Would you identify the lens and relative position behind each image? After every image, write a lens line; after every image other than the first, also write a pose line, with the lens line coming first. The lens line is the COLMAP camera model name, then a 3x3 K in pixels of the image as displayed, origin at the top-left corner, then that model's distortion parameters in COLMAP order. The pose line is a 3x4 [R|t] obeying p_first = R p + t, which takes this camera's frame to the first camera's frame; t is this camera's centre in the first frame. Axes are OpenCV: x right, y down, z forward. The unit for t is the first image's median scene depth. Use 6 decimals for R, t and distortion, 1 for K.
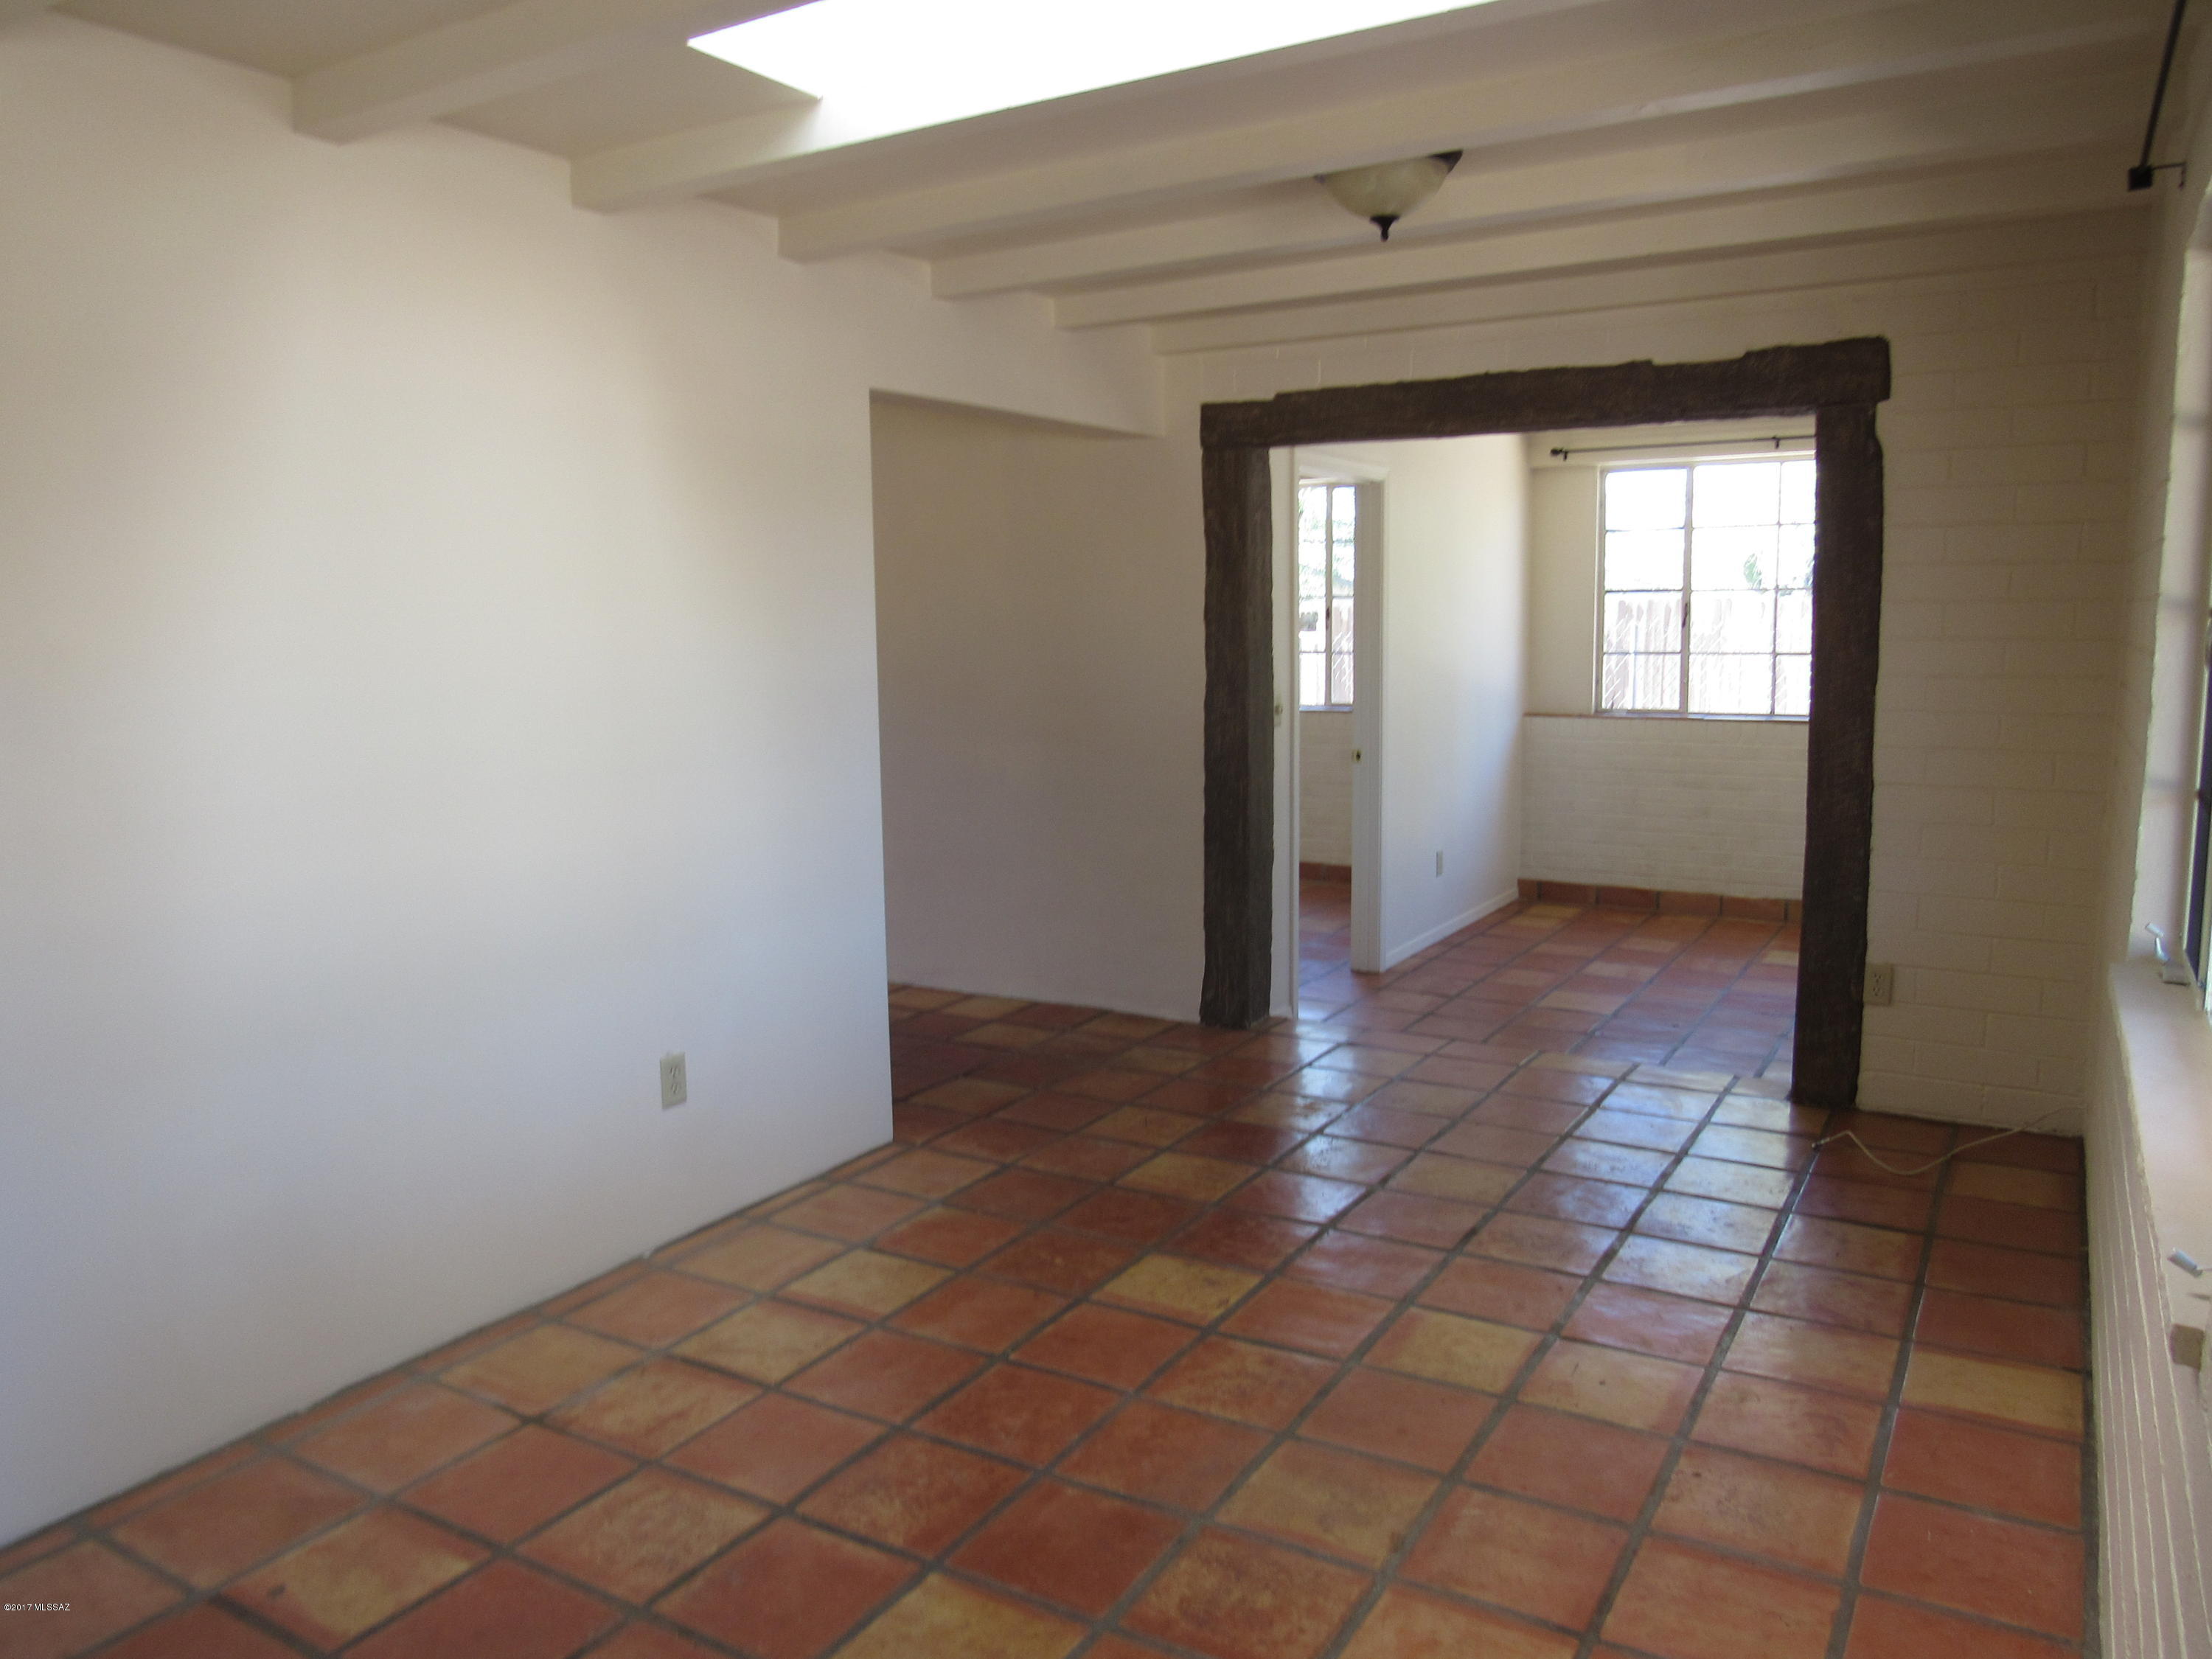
lens RADIAL K [[1580.7, 0, 1106.0], [0, 1580.7, 829.5], [0, 0, 1]] dist [-0.030553, 0.003567]
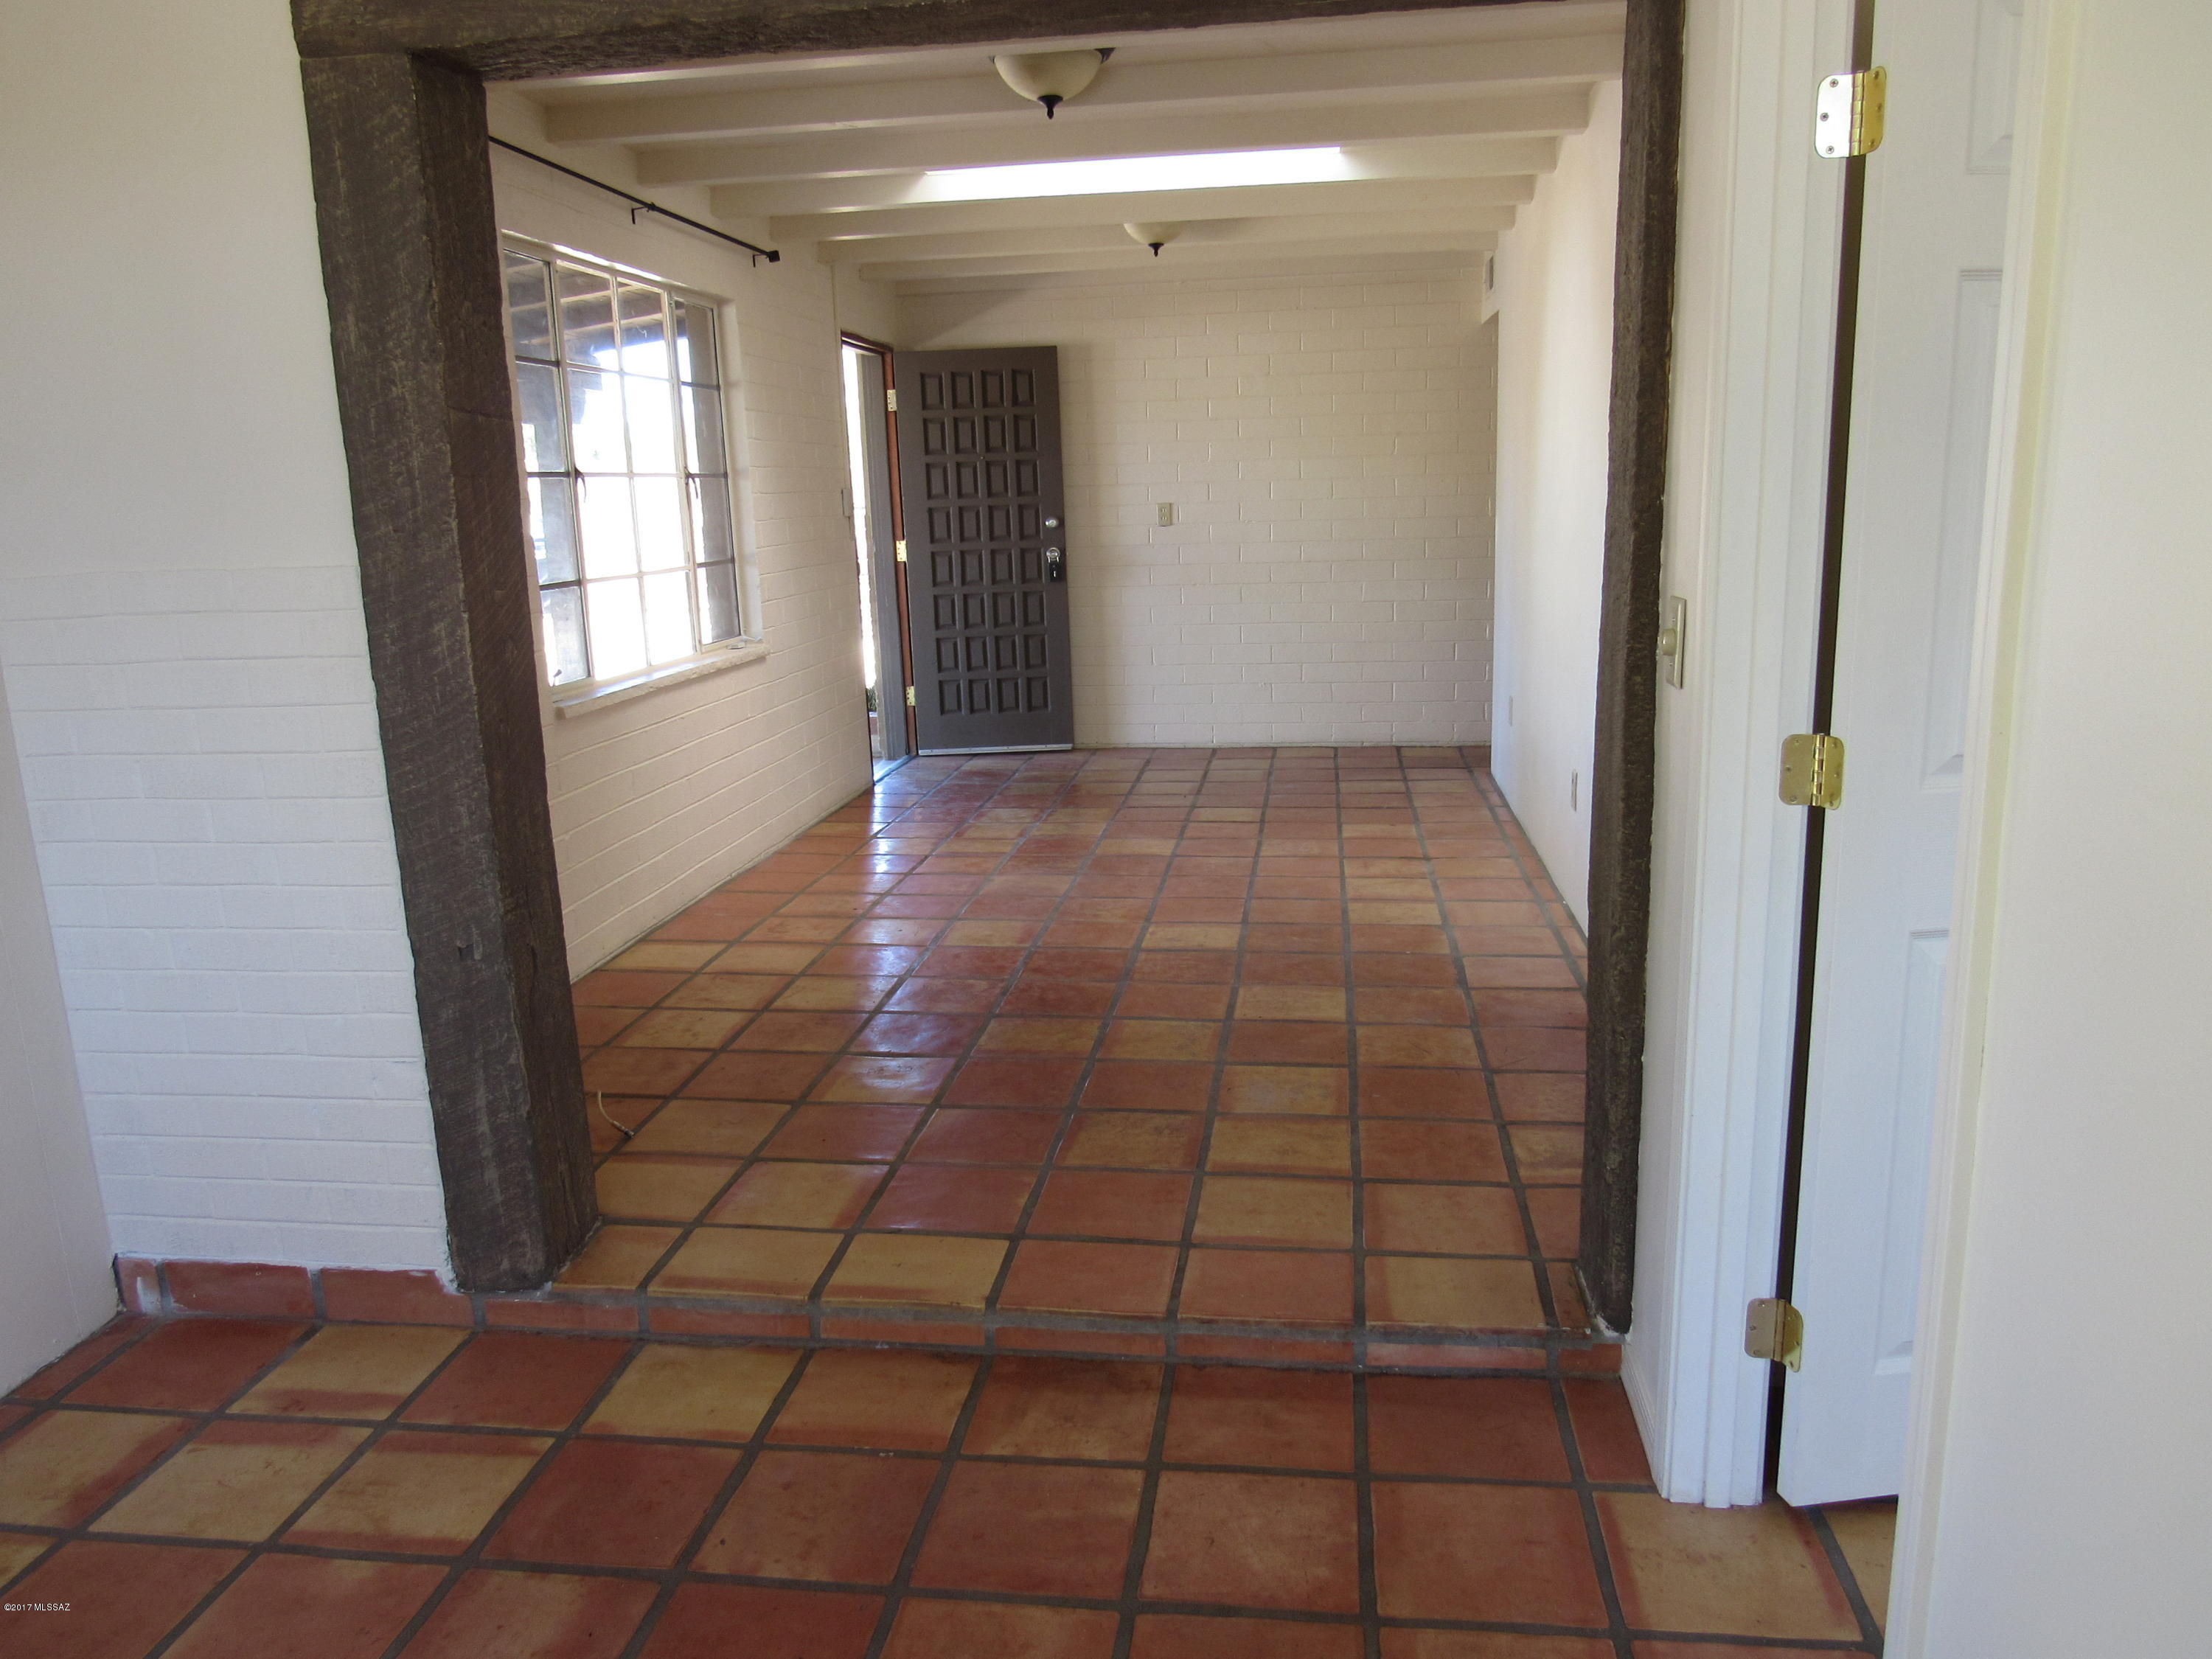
lens RADIAL K [[1584.6, 0, 1106.0], [0, 1584.6, 829.5], [0, 0, 1]] dist [-0.029070, 0.010755]
pose [[-0.916733, 0.124950, -0.379458, 0.672279], [-0.008629, 0.943416, 0.331500, -0.277965], [0.399407, 0.307172, -0.863782, 2.276390]]
